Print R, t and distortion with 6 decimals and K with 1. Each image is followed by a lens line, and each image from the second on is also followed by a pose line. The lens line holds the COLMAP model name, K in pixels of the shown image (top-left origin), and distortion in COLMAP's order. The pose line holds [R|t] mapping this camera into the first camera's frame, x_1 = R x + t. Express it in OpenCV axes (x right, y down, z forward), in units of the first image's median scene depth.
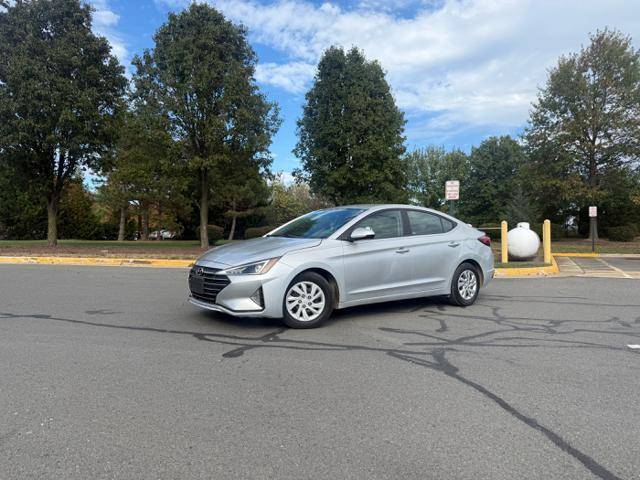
lens RADIAL K [[446.5, 0, 325.9], [0, 446.5, 251.7], [0, 0, 1]] dist [0.046188, -0.061600]
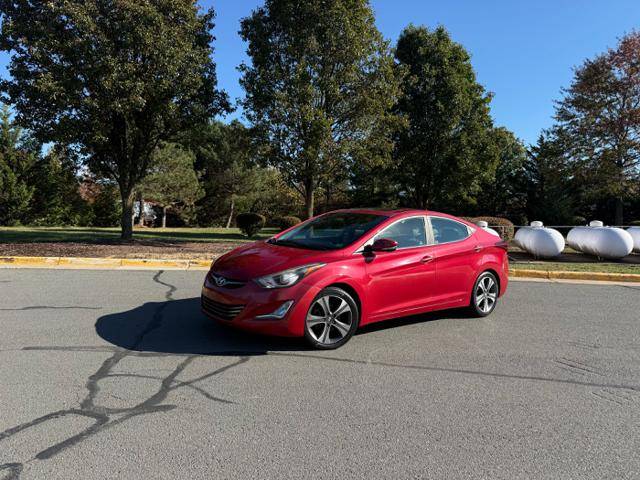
lens RADIAL K [[446.5, 0, 304.2], [0, 446.5, 233.0], [0, 0, 1]] dist [0.046188, -0.061600]
pose [[0.988708, 0.012509, 0.149333, -0.408088], [-0.011733, 0.999913, -0.006080, -0.022228], [-0.149396, 0.004260, 0.988768, 0.147250]]
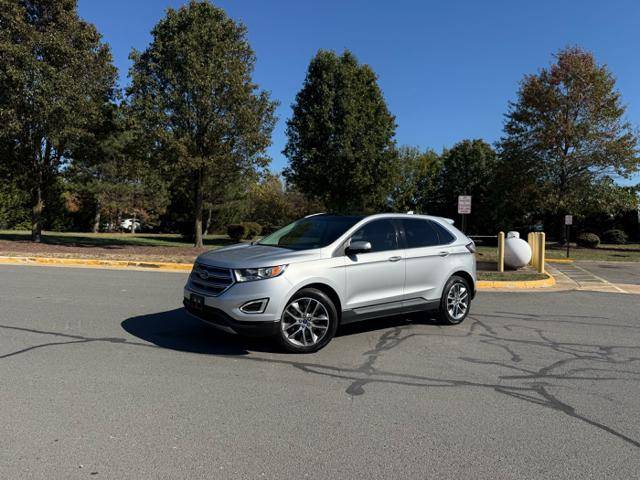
lens RADIAL K [[446.5, 0, 322.6], [0, 446.5, 246.4], [0, 0, 1]] dist [0.046188, -0.061600]
pose [[0.996219, 0.023274, 0.083699, -0.079230], [-0.023929, 0.999690, 0.006831, -0.023899], [-0.083514, -0.008808, 0.996468, -0.006541]]
